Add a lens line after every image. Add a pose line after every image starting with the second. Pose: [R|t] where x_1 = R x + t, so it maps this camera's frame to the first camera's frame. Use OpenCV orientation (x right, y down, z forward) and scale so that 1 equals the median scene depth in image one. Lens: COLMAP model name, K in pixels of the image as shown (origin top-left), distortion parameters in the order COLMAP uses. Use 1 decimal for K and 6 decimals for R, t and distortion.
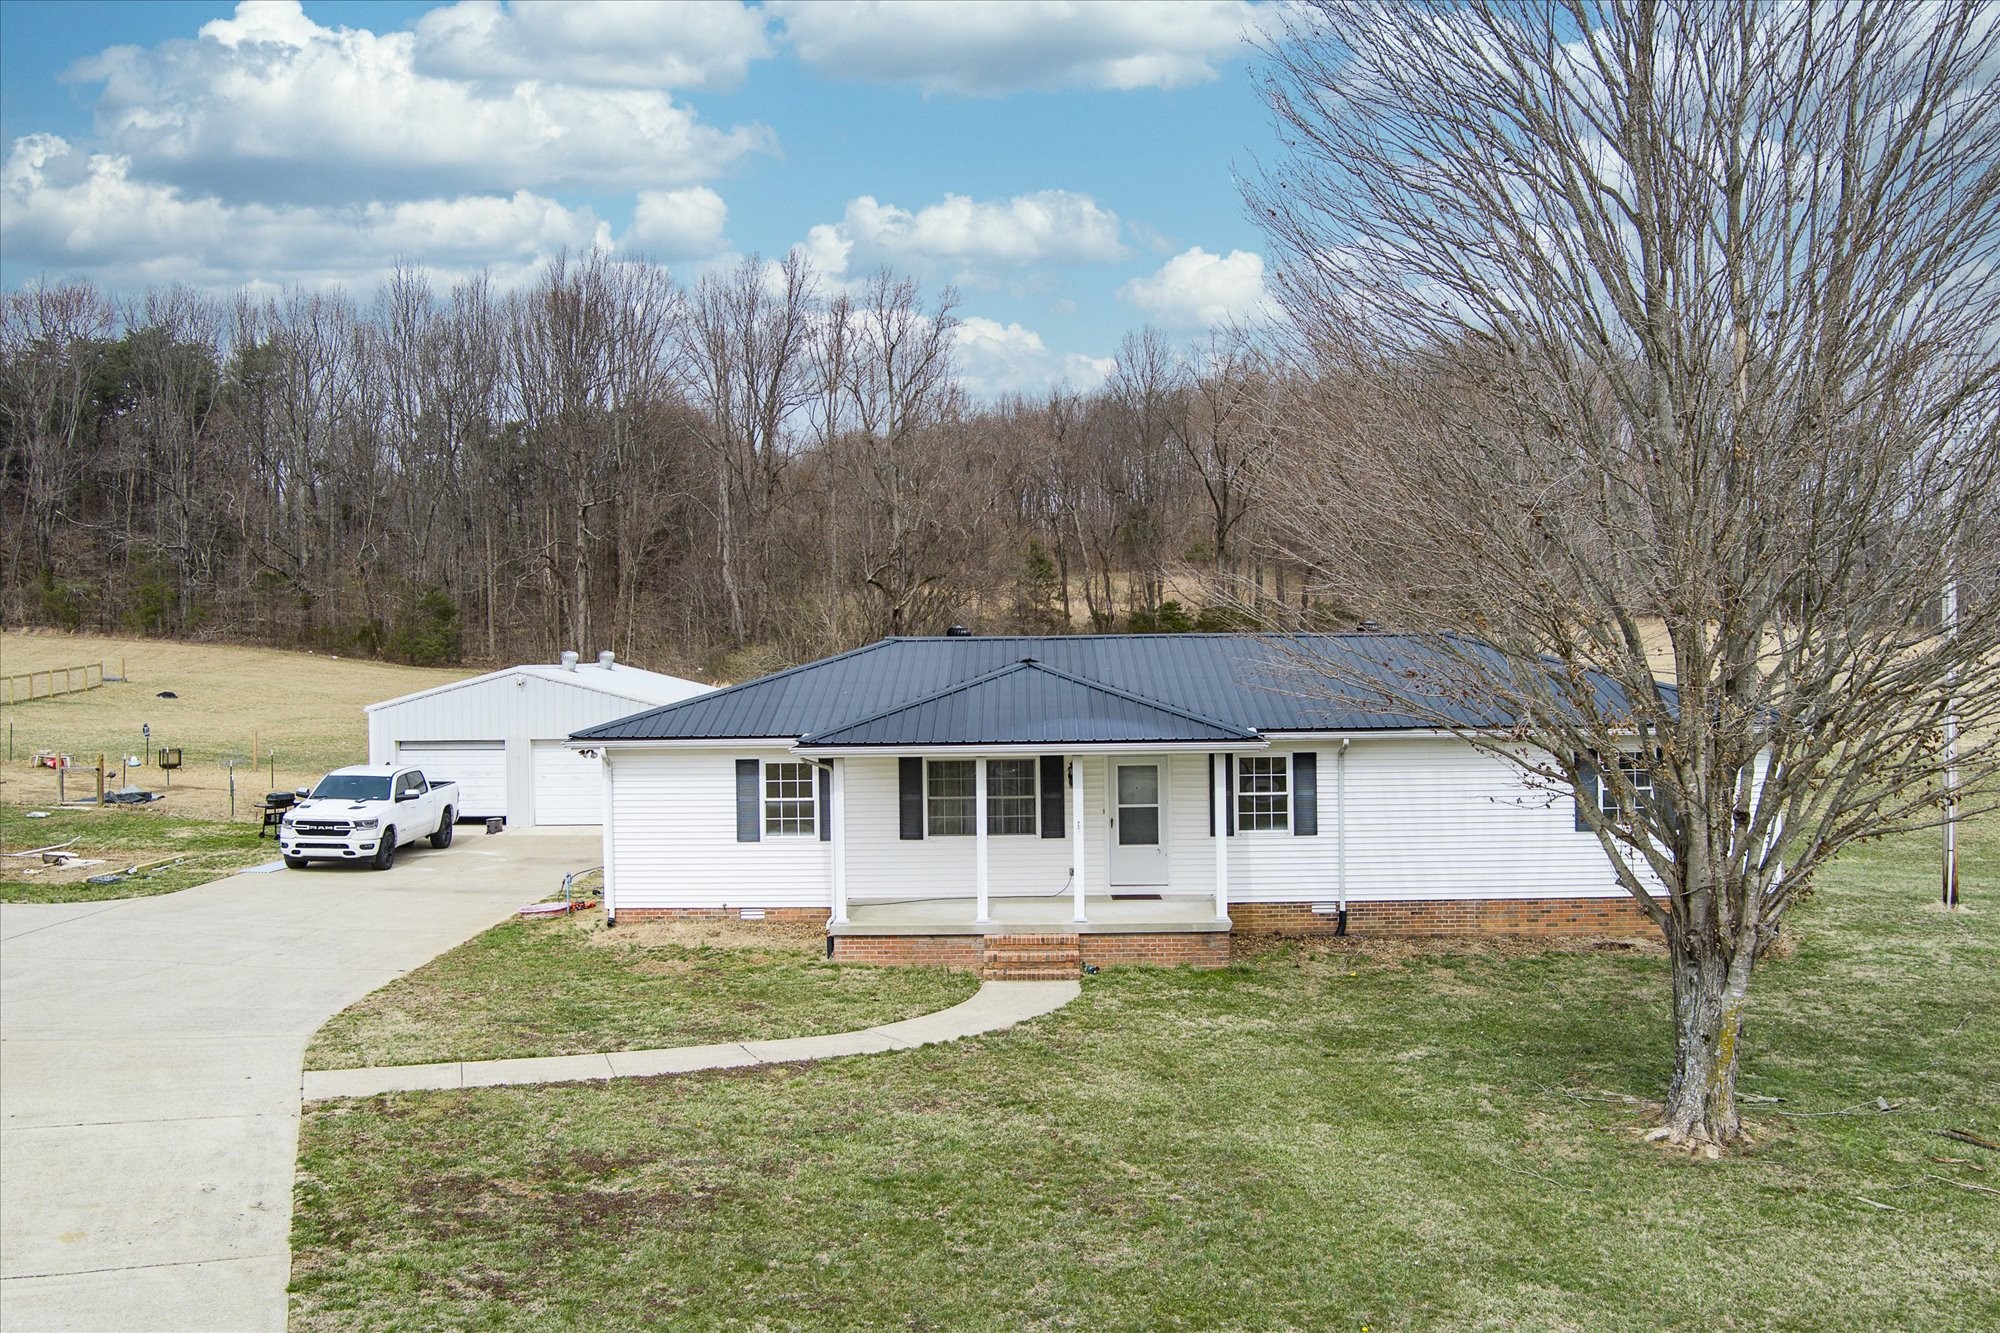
lens RADIAL K [[1638.8, 0, 1002.8], [0, 1638.8, 673.7], [0, 0, 1]] dist [-0.086638, 0.021778]
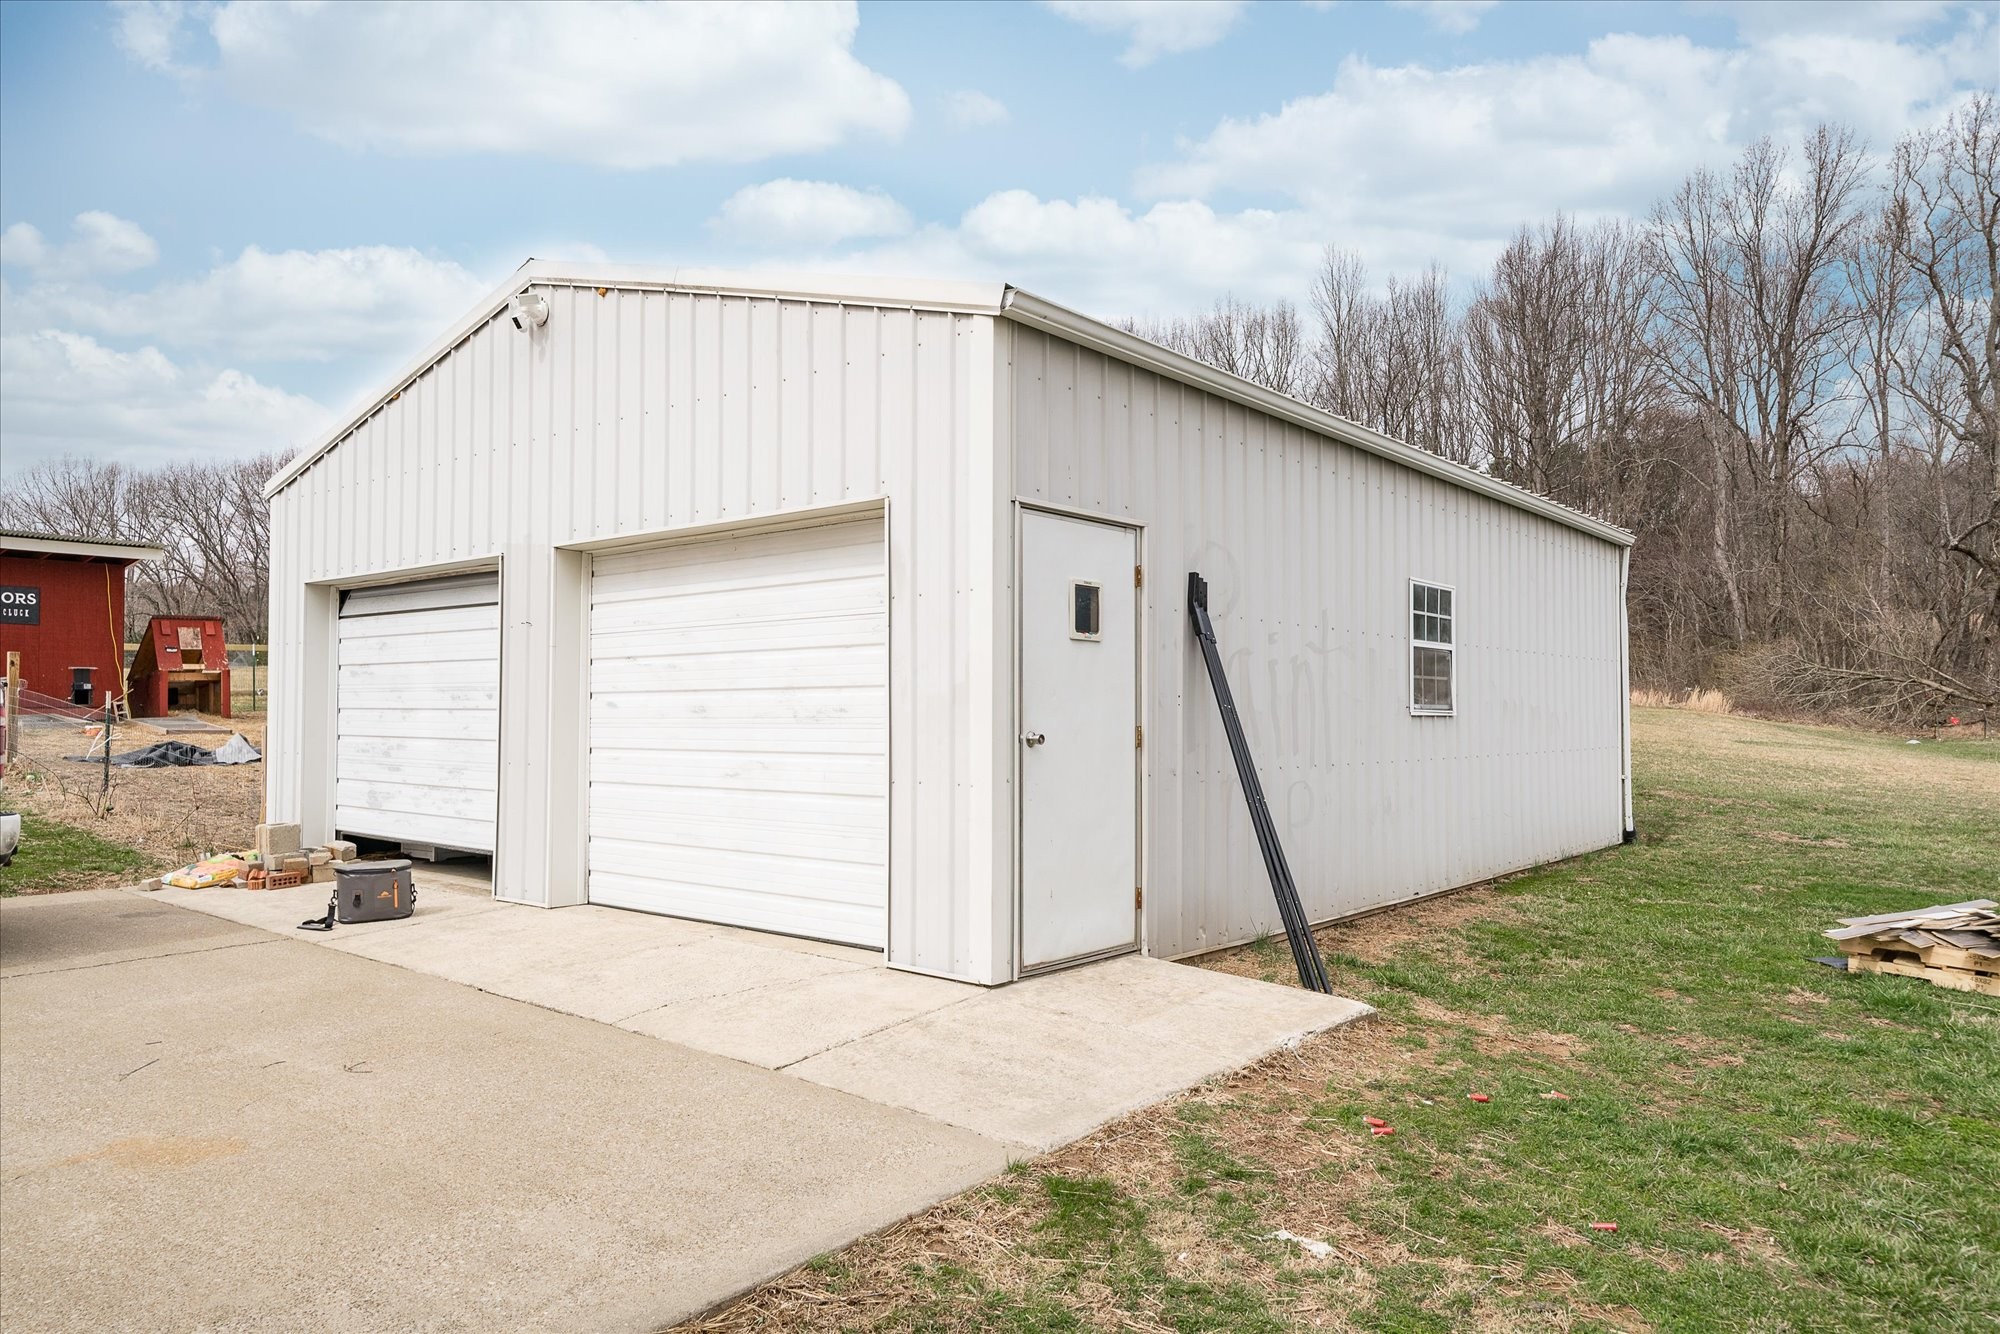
lens RADIAL K [[1322.0, 0, 973.8], [0, 1322.0, 681.9], [0, 0, 1]] dist [0.006825, -0.000196]
pose [[0.767168, -0.002016, -0.641443, -0.143981], [-0.019909, 0.999438, -0.026952, 0.079806], [0.641137, 0.033448, 0.766697, 1.108698]]
